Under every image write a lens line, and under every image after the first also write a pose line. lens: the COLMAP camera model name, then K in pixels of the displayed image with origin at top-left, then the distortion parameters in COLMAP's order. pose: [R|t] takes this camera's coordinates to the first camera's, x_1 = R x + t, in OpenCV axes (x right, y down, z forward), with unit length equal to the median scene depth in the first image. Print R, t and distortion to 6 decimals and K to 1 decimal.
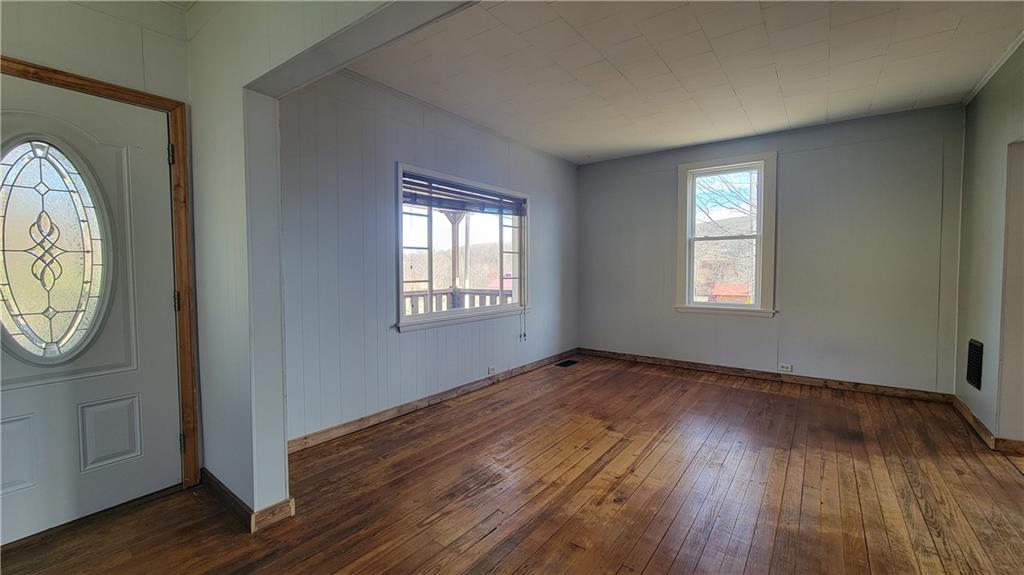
lens RADIAL K [[415.4, 0, 509.6], [0, 415.4, 284.4], [0, 0, 1]] dist [-0.001678, 0.000153]
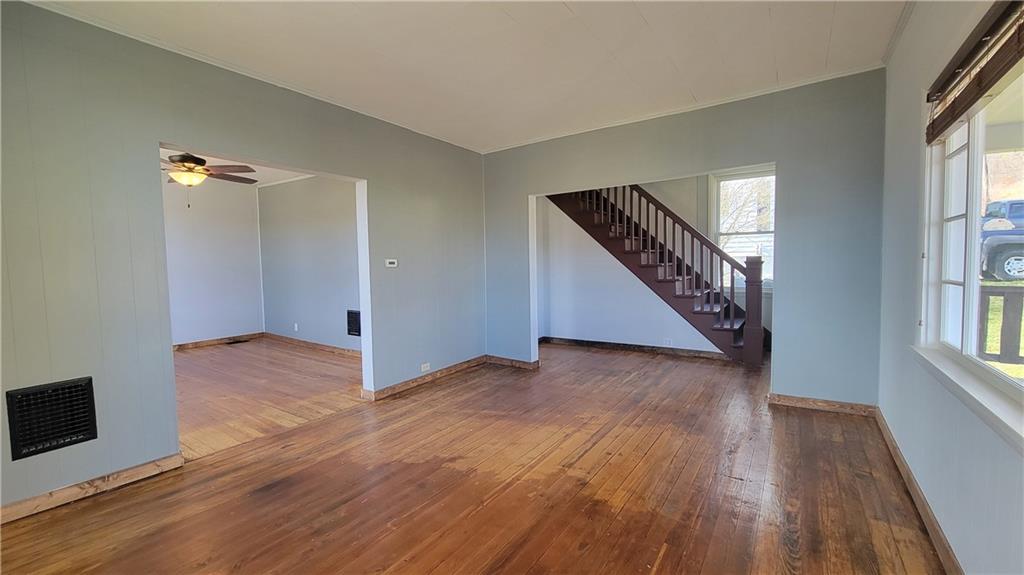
lens RADIAL K [[415.4, 0, 509.6], [0, 415.4, 284.4], [0, 0, 1]] dist [-0.001678, 0.000153]
pose [[-0.998971, 0.024713, -0.038031, 0.351612], [0.021310, 0.995942, 0.087438, -0.062553], [0.040037, 0.086538, -0.995444, 1.525996]]
